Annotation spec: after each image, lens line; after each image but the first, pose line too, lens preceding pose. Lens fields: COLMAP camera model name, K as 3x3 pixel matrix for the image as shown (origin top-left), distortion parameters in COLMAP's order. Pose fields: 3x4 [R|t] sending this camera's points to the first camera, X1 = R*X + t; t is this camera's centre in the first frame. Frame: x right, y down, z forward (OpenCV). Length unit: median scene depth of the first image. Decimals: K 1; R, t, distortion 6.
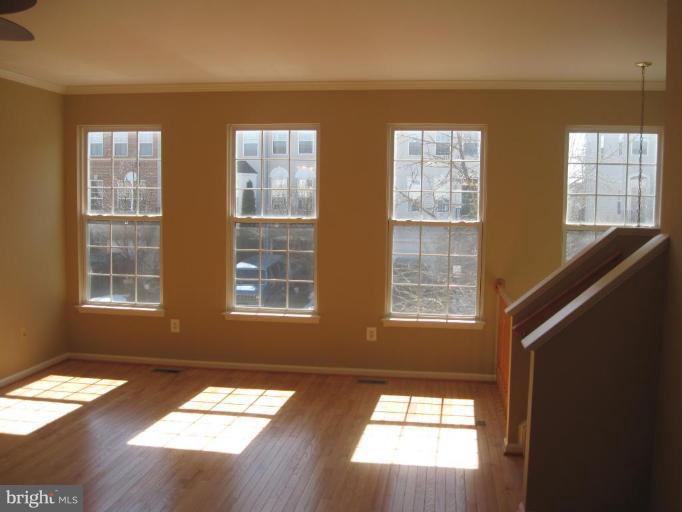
lens RADIAL K [[708.4, 0, 341.0], [0, 708.4, 256.0], [0, 0, 1]] dist [-0.102312, 0.030482]
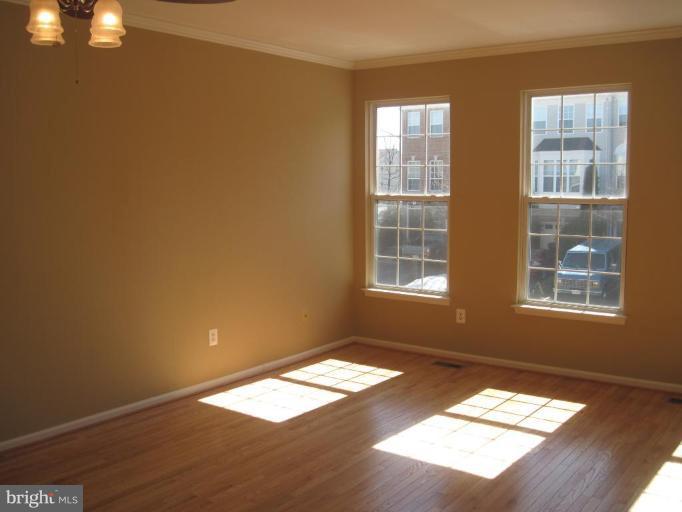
lens RADIAL K [[708.4, 0, 341.0], [0, 708.4, 256.0], [0, 0, 1]] dist [-0.102312, 0.030482]
pose [[0.884360, 0.032644, -0.465663, 0.054934], [-0.019281, 0.999255, 0.033433, -0.006822], [0.466408, -0.020589, 0.884330, 0.130069]]
